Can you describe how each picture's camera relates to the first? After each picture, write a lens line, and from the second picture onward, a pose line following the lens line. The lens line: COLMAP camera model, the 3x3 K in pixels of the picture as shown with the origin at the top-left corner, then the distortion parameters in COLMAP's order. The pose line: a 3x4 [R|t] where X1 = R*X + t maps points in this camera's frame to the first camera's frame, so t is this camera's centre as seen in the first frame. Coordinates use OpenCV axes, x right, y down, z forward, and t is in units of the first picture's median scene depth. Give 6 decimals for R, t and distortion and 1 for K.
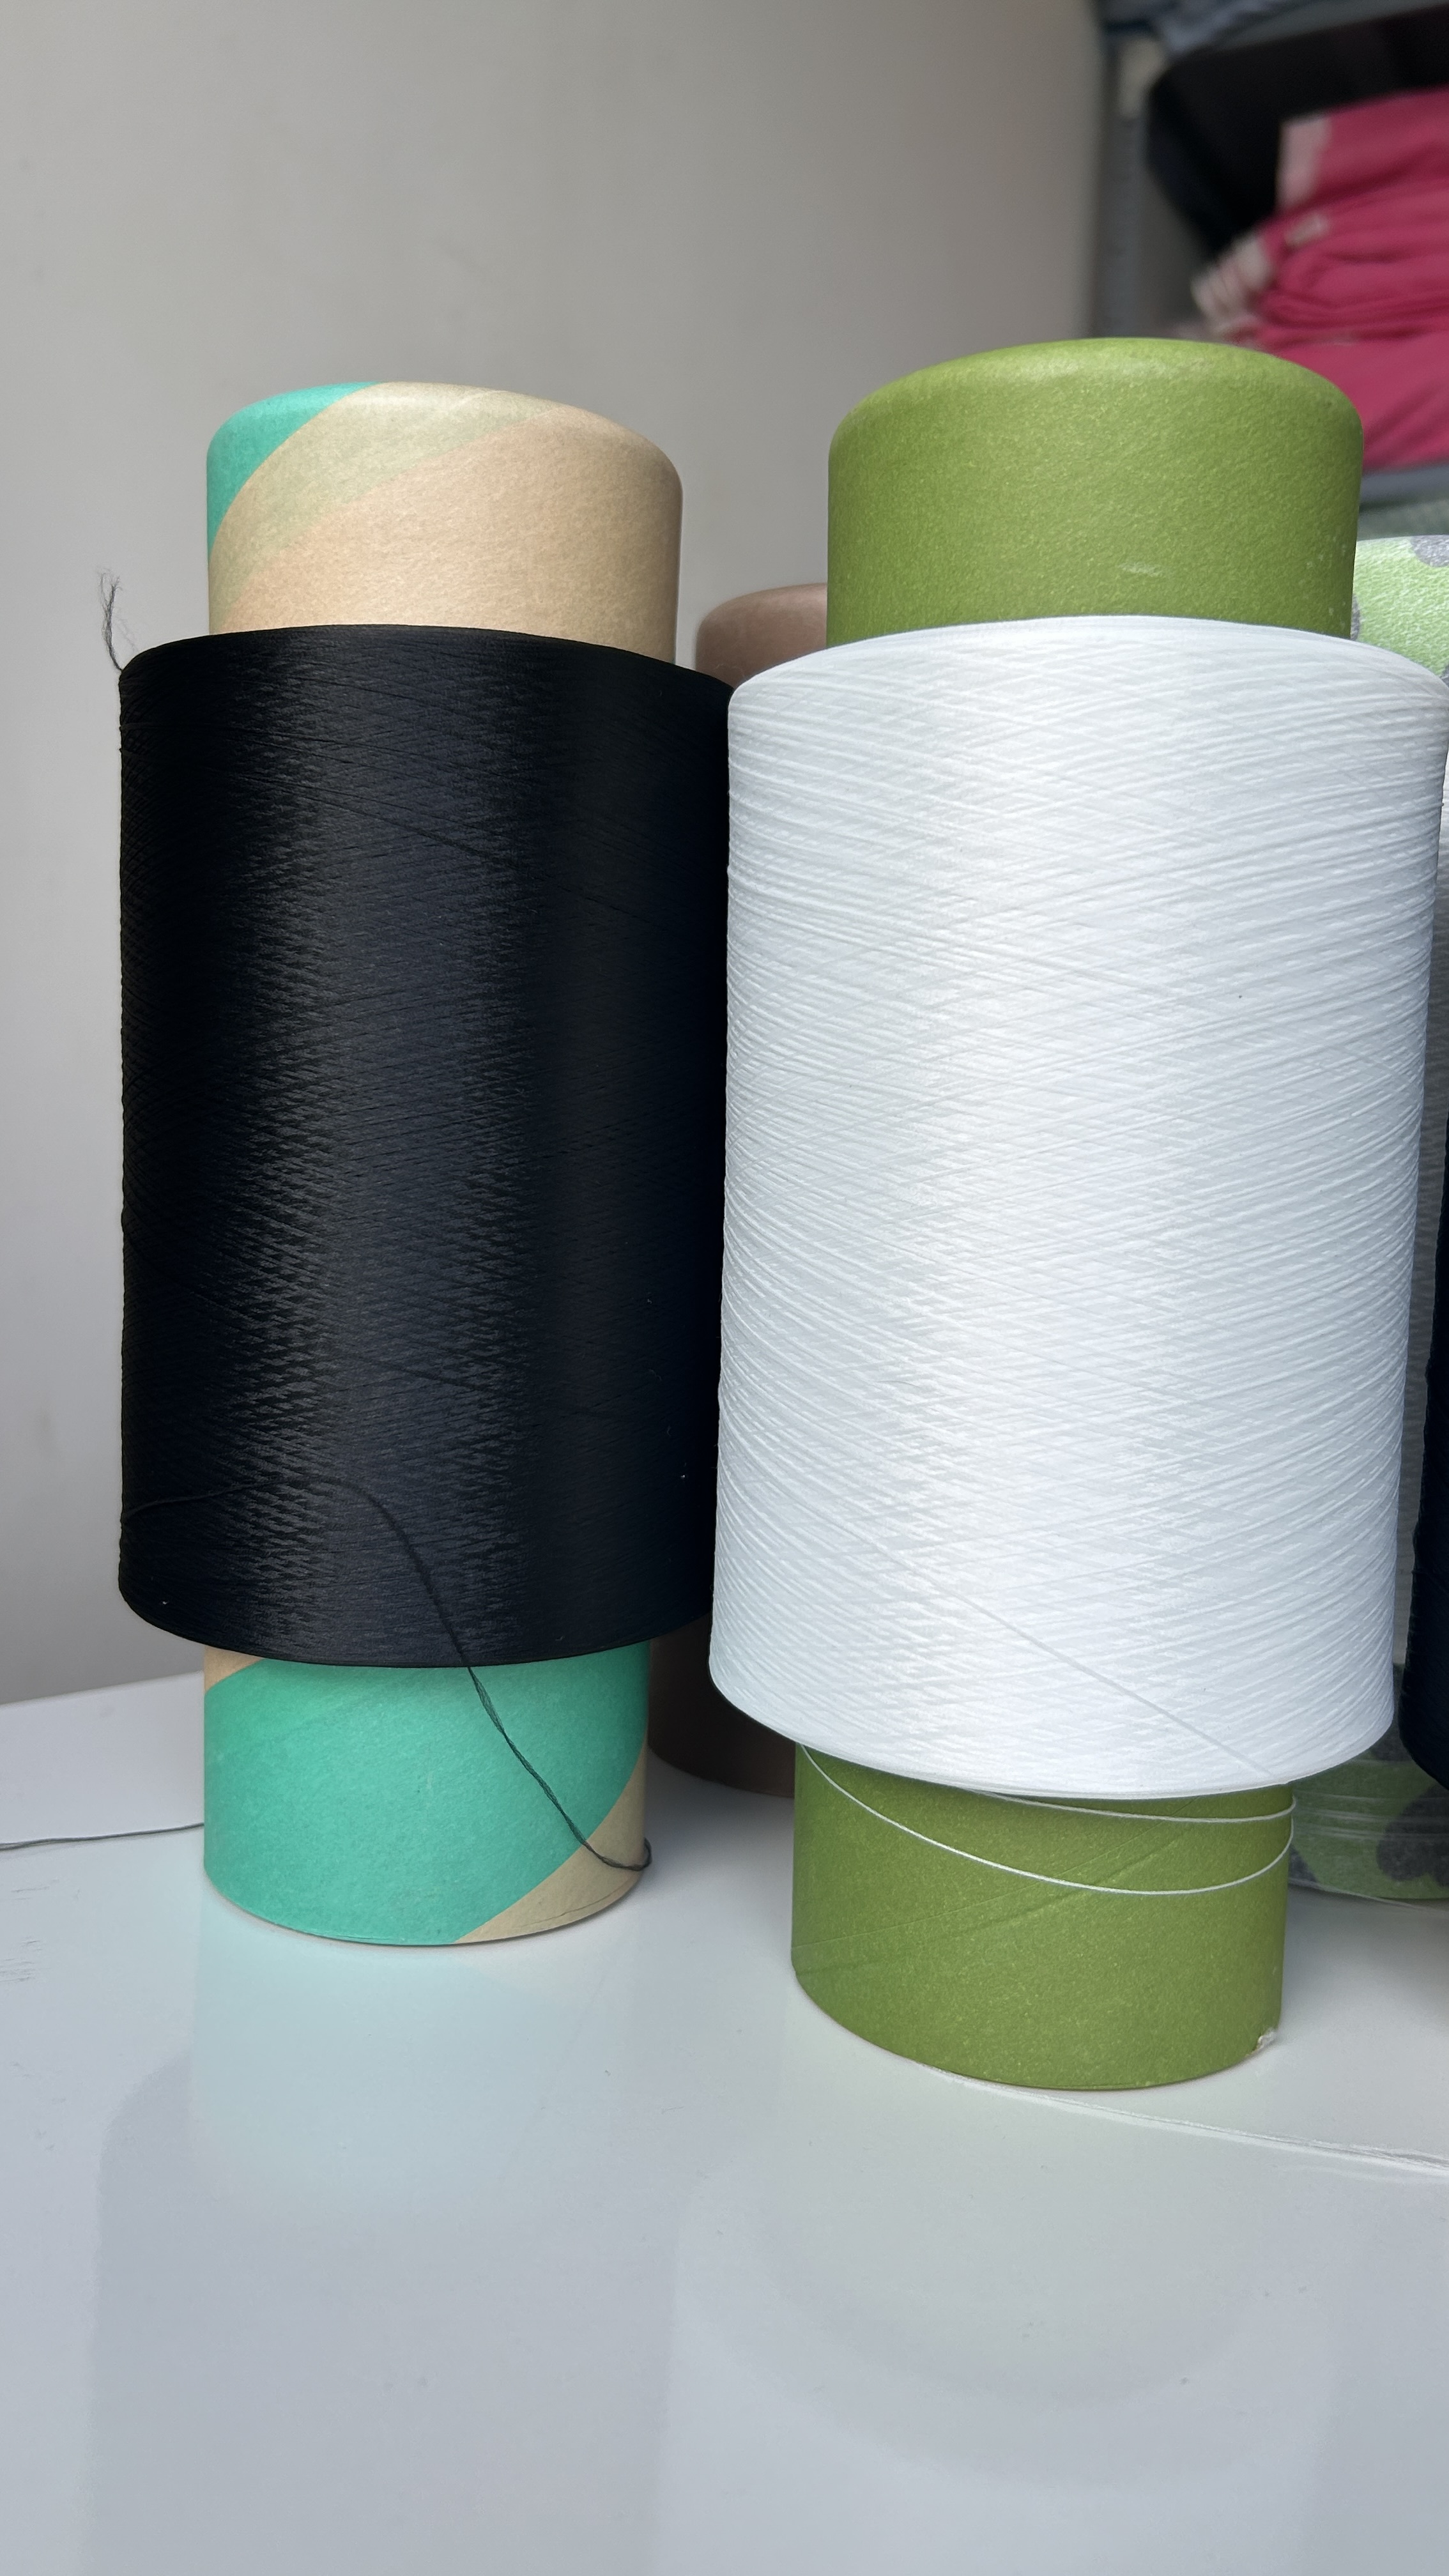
lens RADIAL K [[1860.3, 0, 684.1], [0, 1860.3, 1287.8], [0, 0, 1]] dist [0.065495, -0.154330]
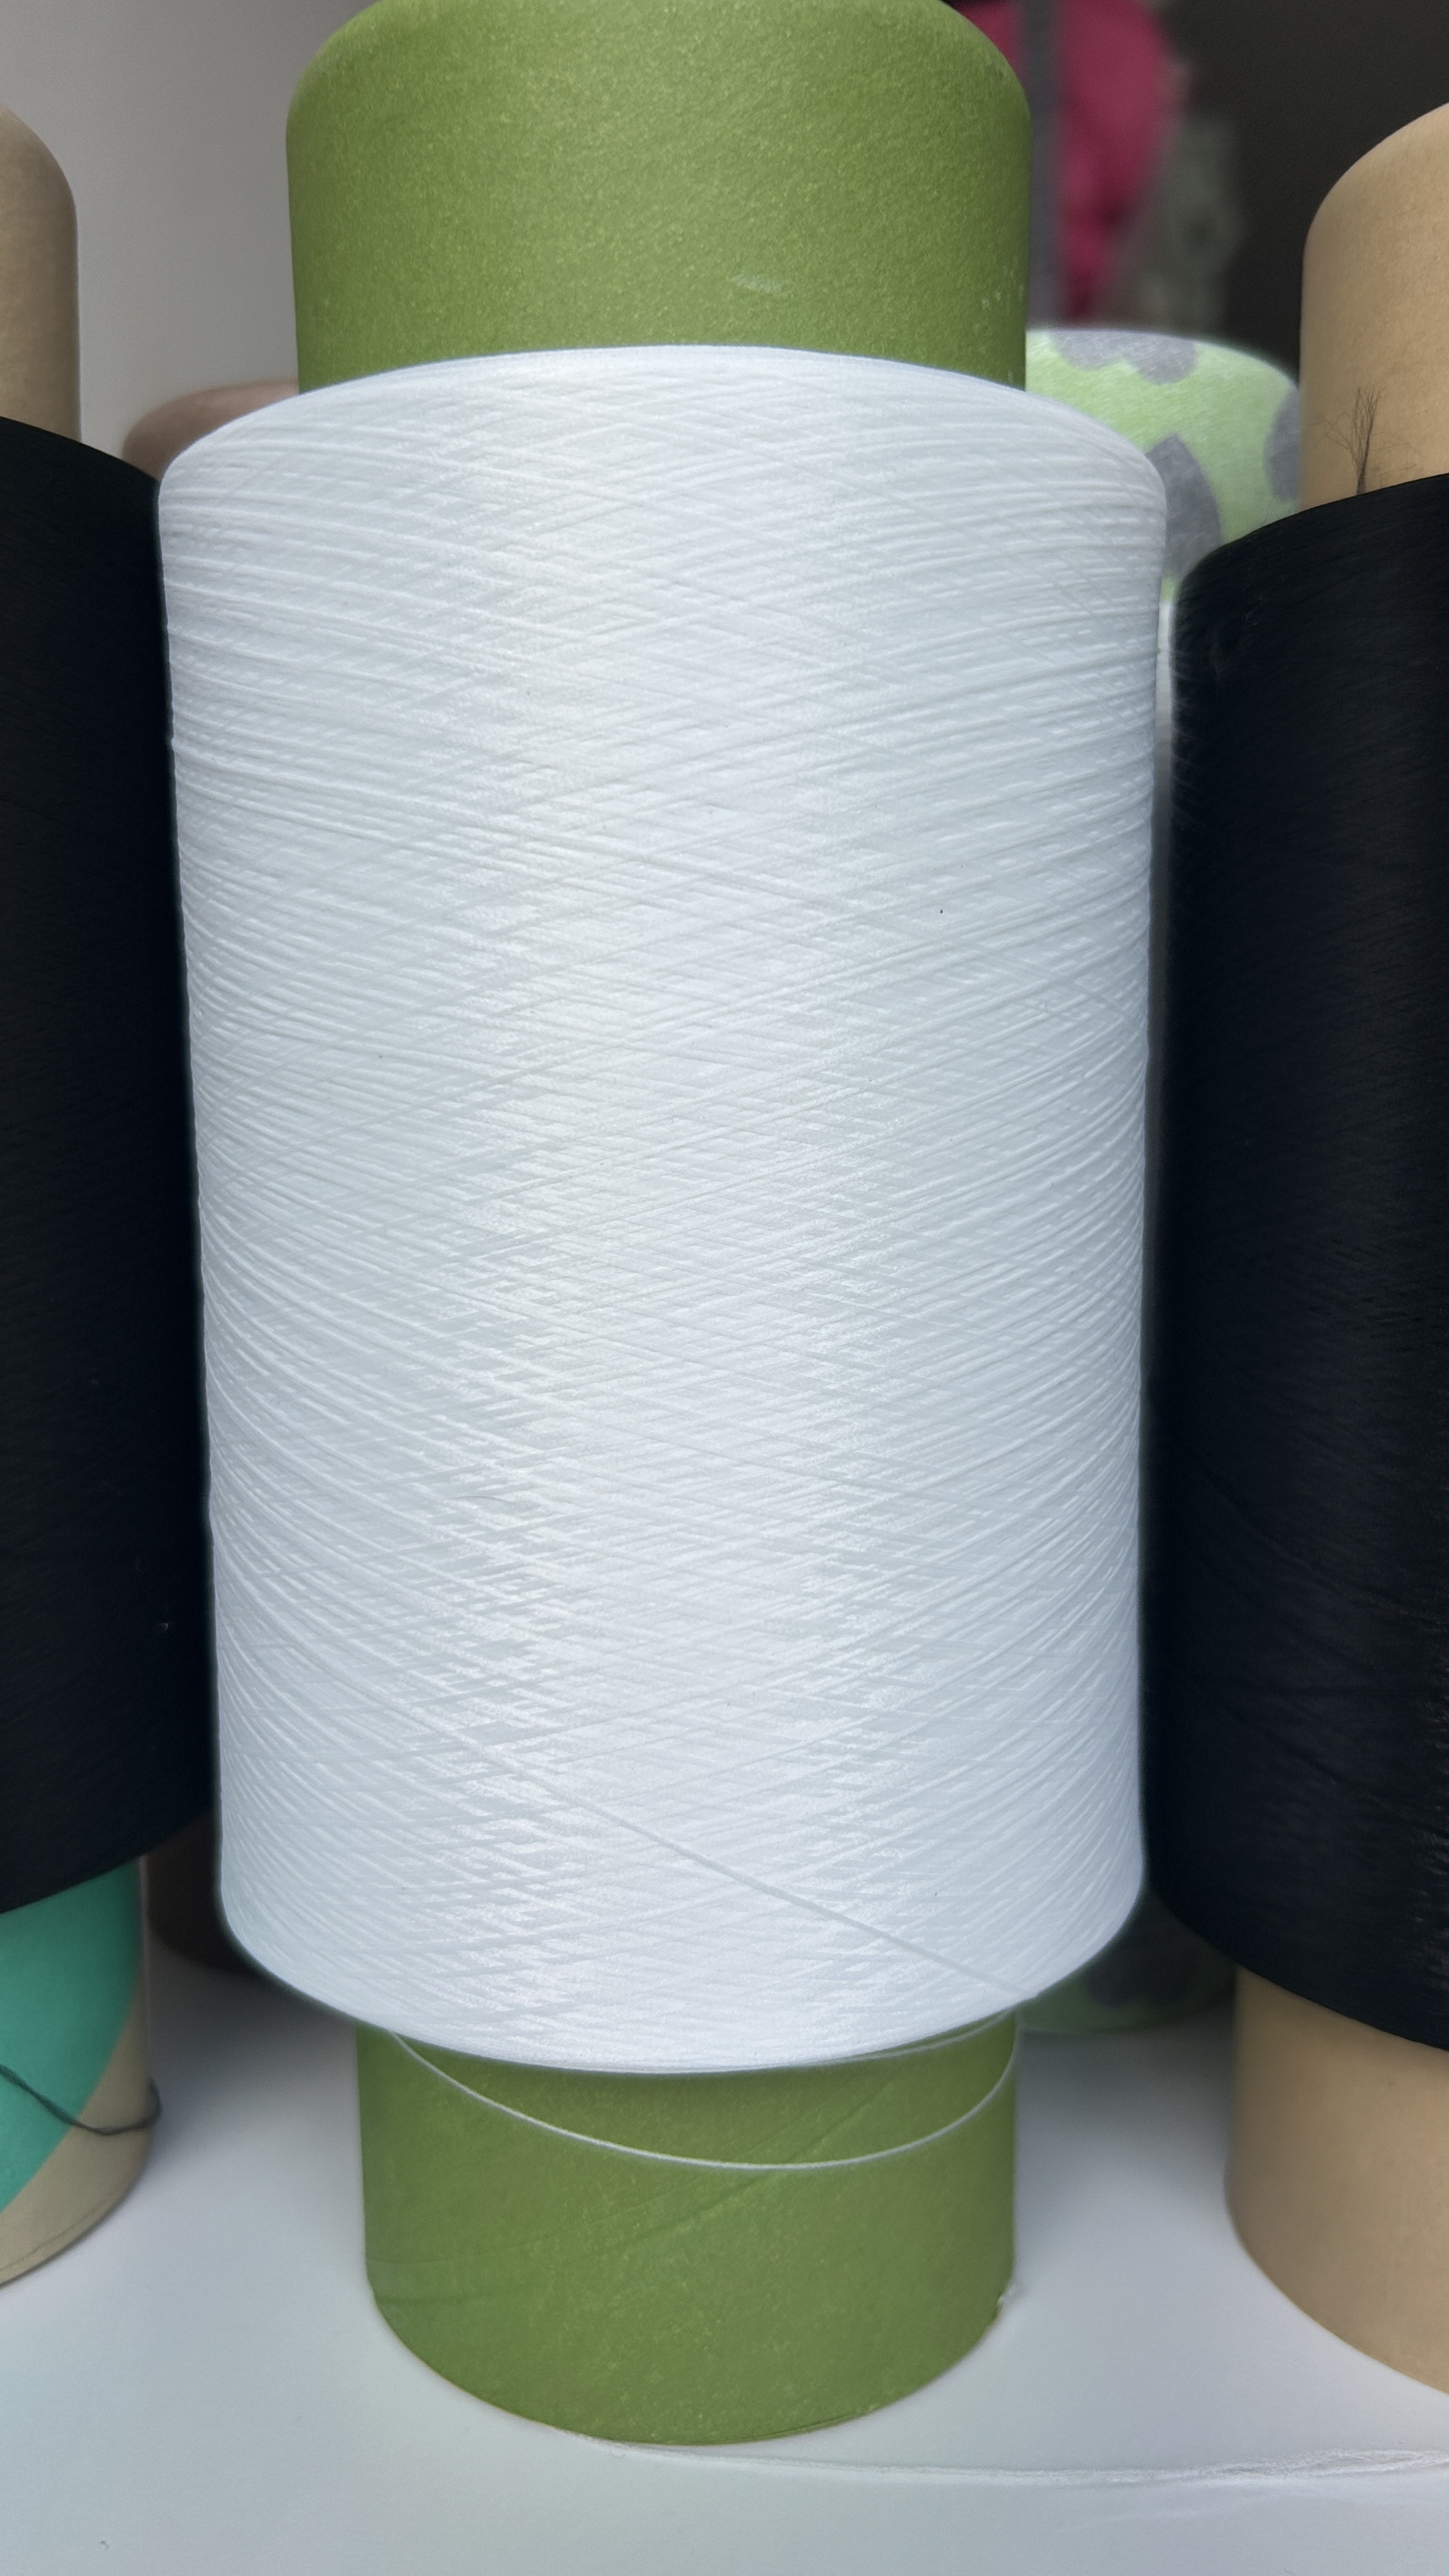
lens RADIAL K [[1860.3, 0, 684.1], [0, 1860.3, 1287.8], [0, 0, 1]] dist [0.065495, -0.154330]
pose [[0.965107, -0.062871, 0.254196, 0.020693], [0.057109, 0.997917, 0.029989, -0.041463], [-0.255552, -0.014425, 0.966688, 0.343909]]
